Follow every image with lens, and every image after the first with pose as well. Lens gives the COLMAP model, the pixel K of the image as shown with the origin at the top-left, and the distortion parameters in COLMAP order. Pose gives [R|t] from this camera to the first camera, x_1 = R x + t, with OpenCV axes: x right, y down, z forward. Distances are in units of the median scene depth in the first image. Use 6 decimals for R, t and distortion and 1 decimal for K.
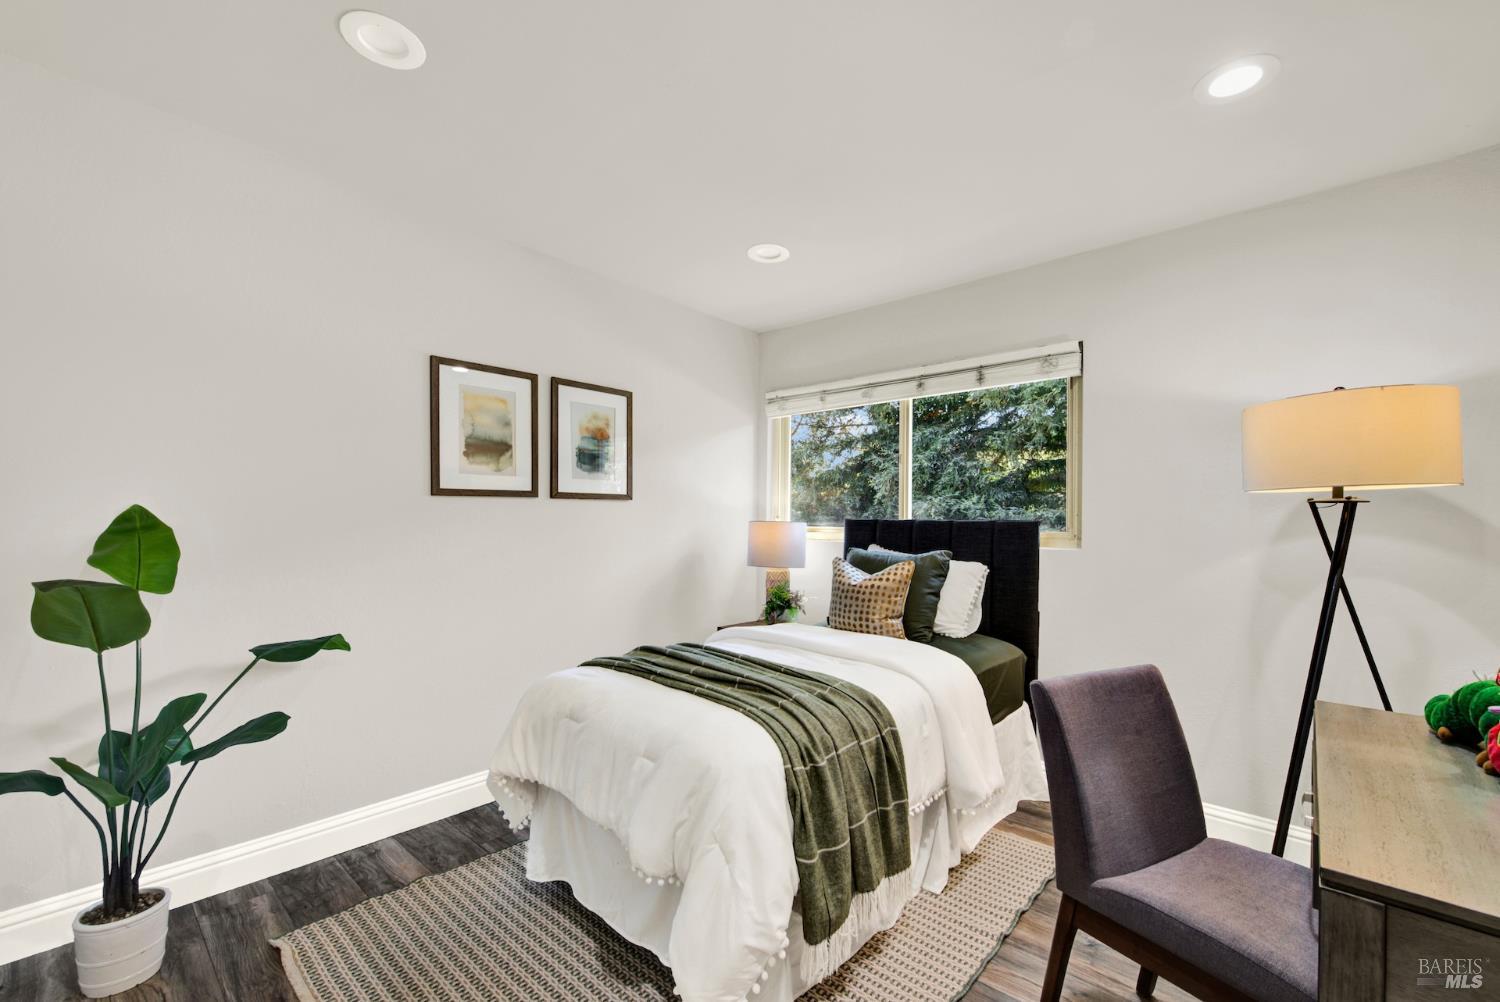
lens RADIAL K [[613.6, 0, 752.3], [0, 613.6, 510.0], [0, 0, 1]] dist [0.005991, -0.004223]
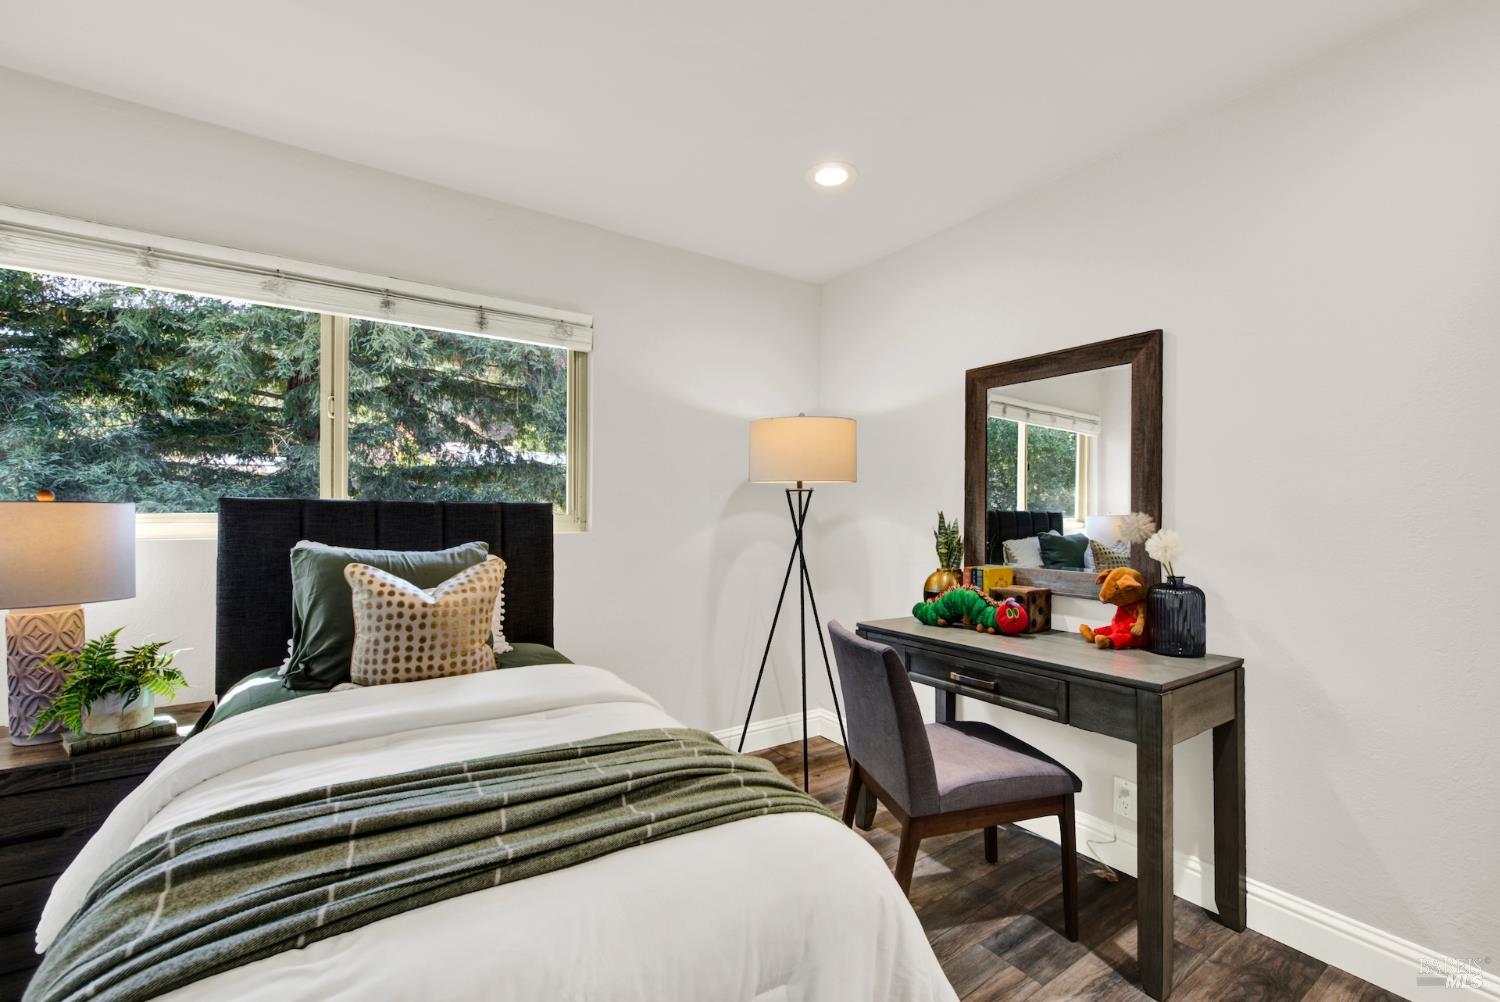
lens RADIAL K [[637.5, 0, 751.7], [0, 637.5, 505.7], [0, 0, 1]] dist [0.002705, 0.000133]
pose [[0.235642, -0.002090, 0.971838, -0.472013], [-0.020725, 0.999759, 0.007176, 0.011291], [-0.971619, -0.021832, 0.235542, 0.636859]]
